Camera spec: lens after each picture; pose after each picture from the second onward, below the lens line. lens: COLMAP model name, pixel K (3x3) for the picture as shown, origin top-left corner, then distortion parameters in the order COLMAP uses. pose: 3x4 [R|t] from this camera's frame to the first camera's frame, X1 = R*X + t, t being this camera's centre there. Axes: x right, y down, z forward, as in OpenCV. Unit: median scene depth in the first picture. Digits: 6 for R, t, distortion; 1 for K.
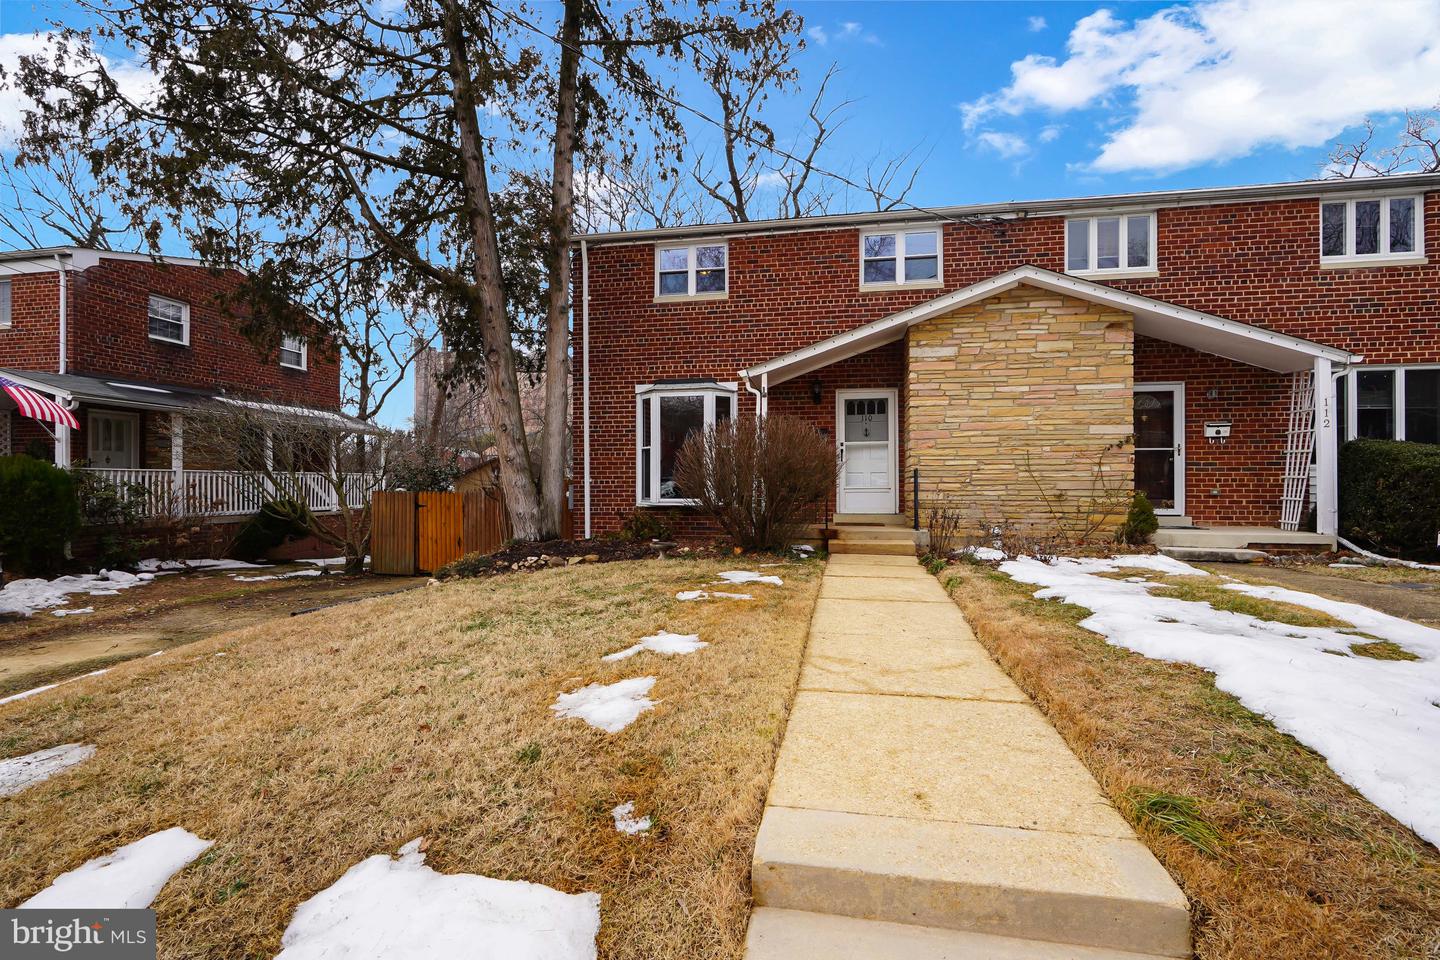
lens RADIAL K [[663.6, 0, 719.6], [0, 663.6, 484.0], [0, 0, 1]] dist [-0.003285, 0.001628]
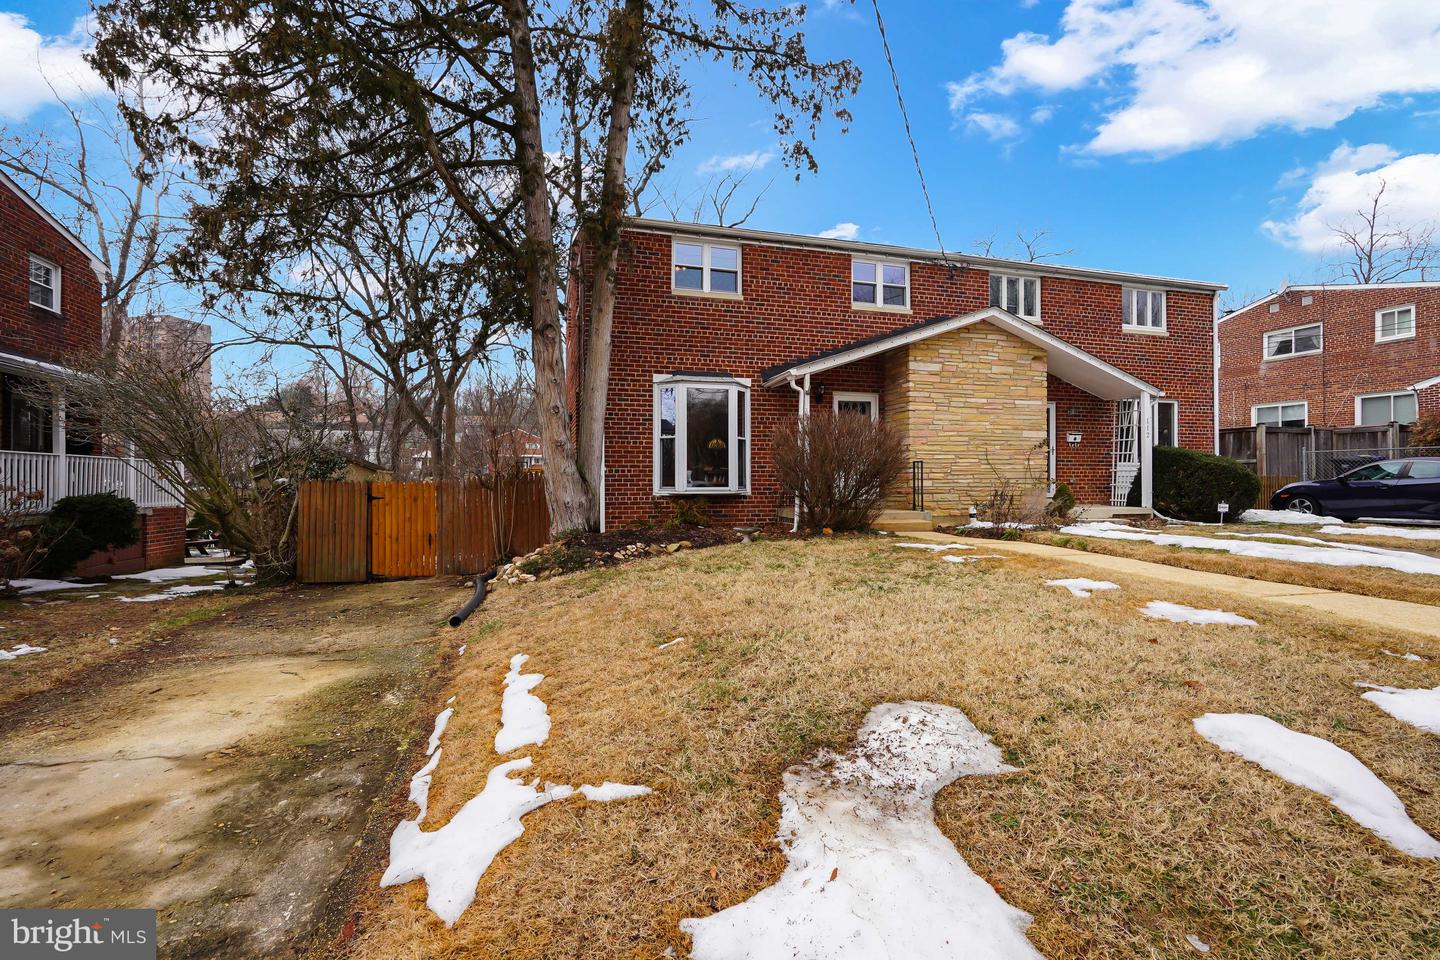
lens RADIAL K [[663.6, 0, 726.4], [0, 663.6, 478.9], [0, 0, 1]] dist [-0.003285, 0.001628]
pose [[0.890456, 0.002864, 0.455059, -0.559908], [-0.001824, 0.999995, -0.002724, 0.013516], [-0.455065, 0.001596, 0.890457, 0.068762]]
